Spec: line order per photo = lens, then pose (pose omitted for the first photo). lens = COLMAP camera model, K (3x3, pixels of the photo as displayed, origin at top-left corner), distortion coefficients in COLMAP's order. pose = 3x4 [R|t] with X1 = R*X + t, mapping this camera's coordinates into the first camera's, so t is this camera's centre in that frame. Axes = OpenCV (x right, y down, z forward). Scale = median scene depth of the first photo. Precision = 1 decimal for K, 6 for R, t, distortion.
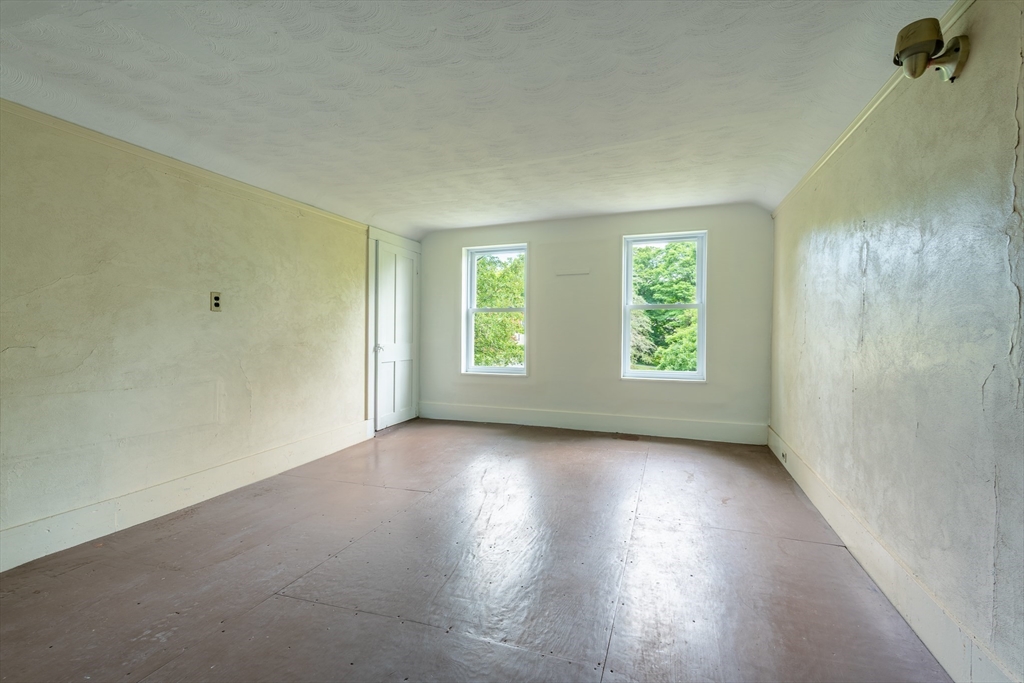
lens RADIAL K [[449.6, 0, 511.6], [0, 449.6, 337.4], [0, 0, 1]] dist [0.009477, -0.001294]
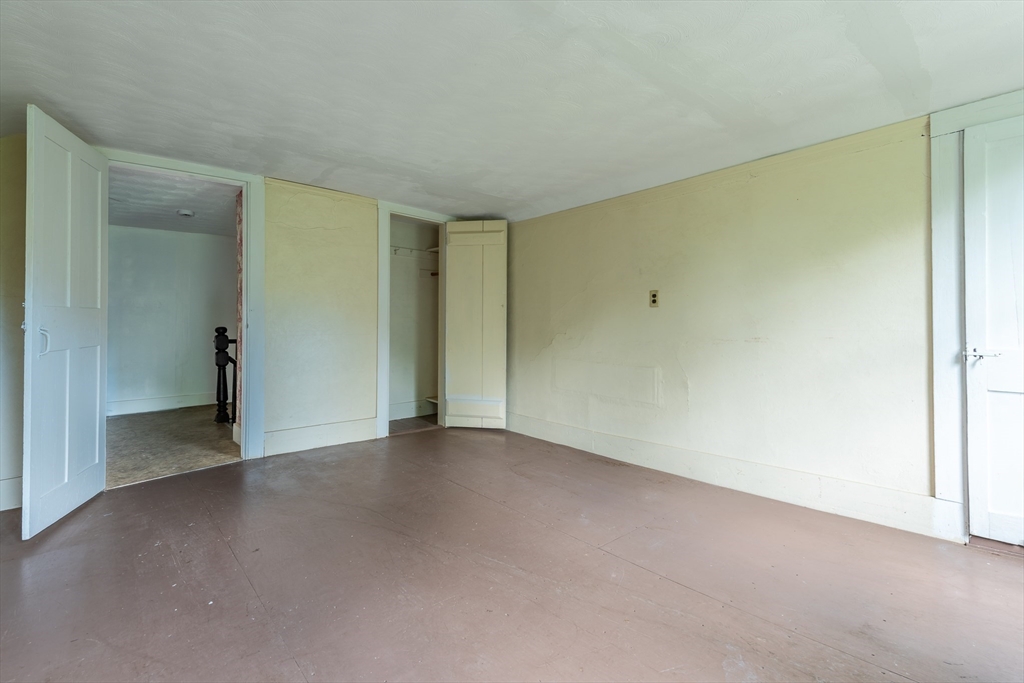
lens RADIAL K [[449.6, 0, 507.8], [0, 449.6, 321.9], [0, 0, 1]] dist [0.009477, -0.001294]
pose [[-0.474243, -0.004847, -0.880380, 0.522307], [-0.006721, 0.999976, -0.001885, -0.015383], [0.880368, 0.005023, -0.474265, 1.205100]]
